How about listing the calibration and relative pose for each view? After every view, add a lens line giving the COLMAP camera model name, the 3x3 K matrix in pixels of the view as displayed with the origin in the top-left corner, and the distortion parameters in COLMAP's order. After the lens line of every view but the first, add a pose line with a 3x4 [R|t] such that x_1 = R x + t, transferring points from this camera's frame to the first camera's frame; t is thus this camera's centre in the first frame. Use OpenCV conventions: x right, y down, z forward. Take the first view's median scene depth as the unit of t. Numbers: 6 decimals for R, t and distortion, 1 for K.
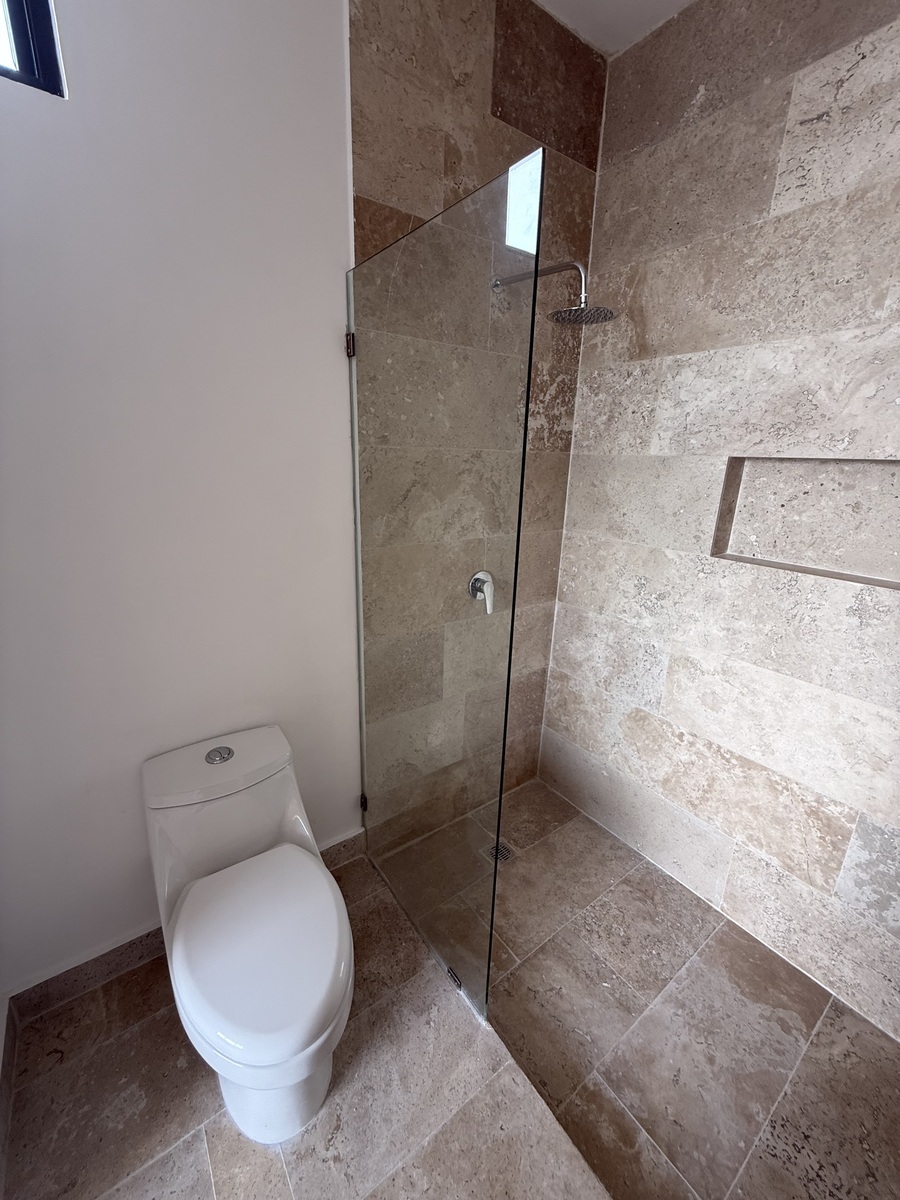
lens RADIAL K [[478.4, 0, 451.9], [0, 478.4, 596.2], [0, 0, 1]] dist [0.003309, -0.000637]
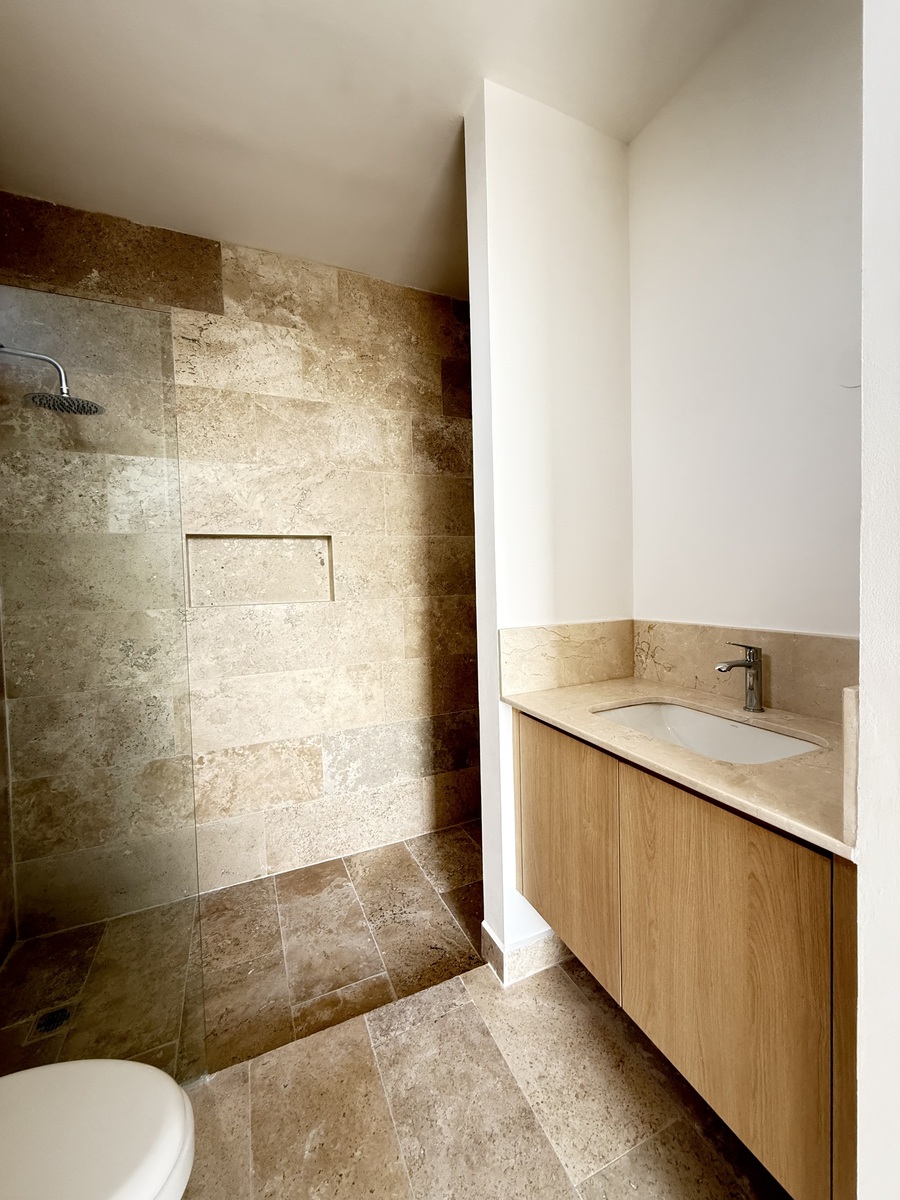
lens RADIAL K [[478.4, 0, 449.6], [0, 478.4, 596.8], [0, 0, 1]] dist [0.003309, -0.000637]
pose [[0.213866, -0.073023, 0.974130, -0.575876], [0.309158, 0.951005, 0.003416, 0.103050], [-0.926652, 0.300429, 0.225963, 0.040969]]
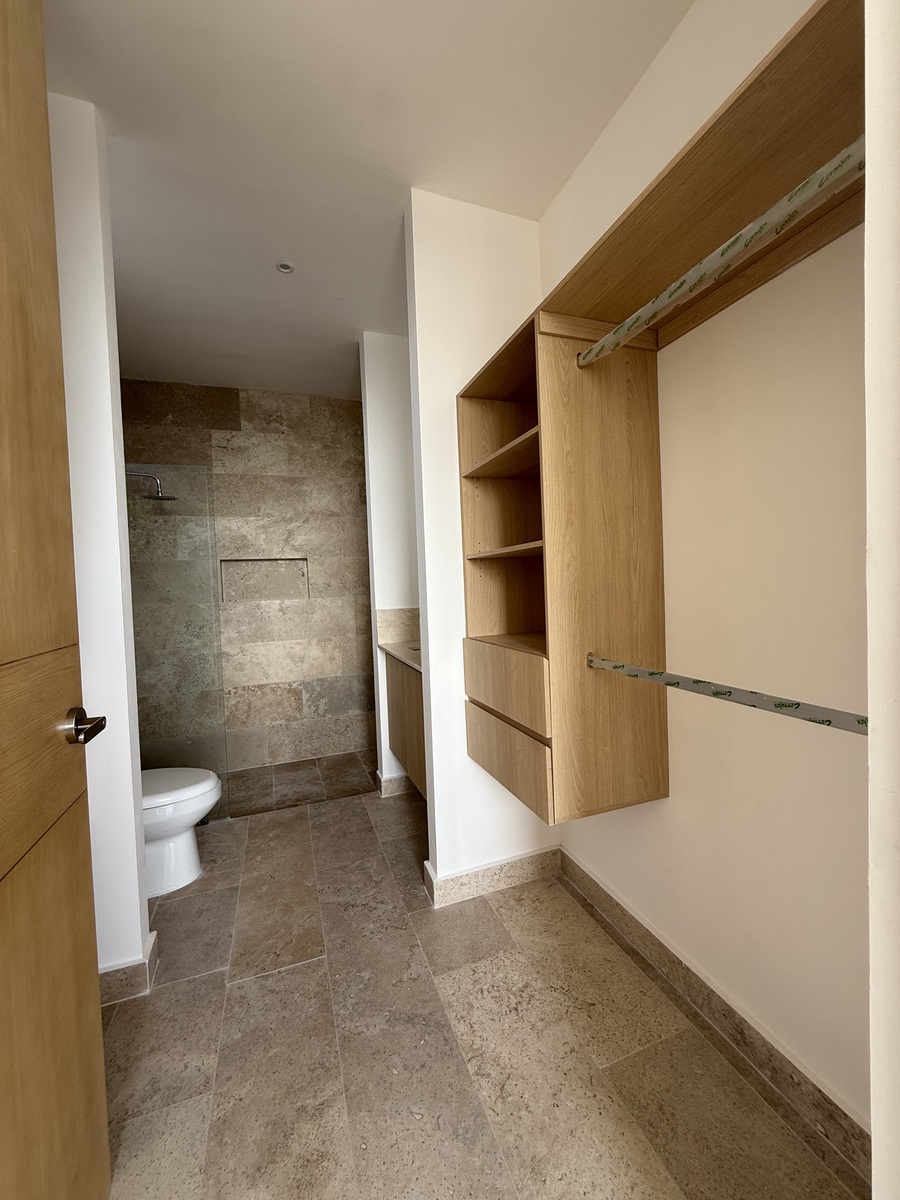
lens RADIAL K [[478.4, 0, 449.3], [0, 478.4, 597.5], [0, 0, 1]] dist [0.003309, -0.000637]
pose [[0.277883, -0.067761, 0.958222, -1.304569], [0.317723, 0.947851, -0.025112, 0.286846], [-0.906550, 0.311427, 0.284920, -0.602429]]
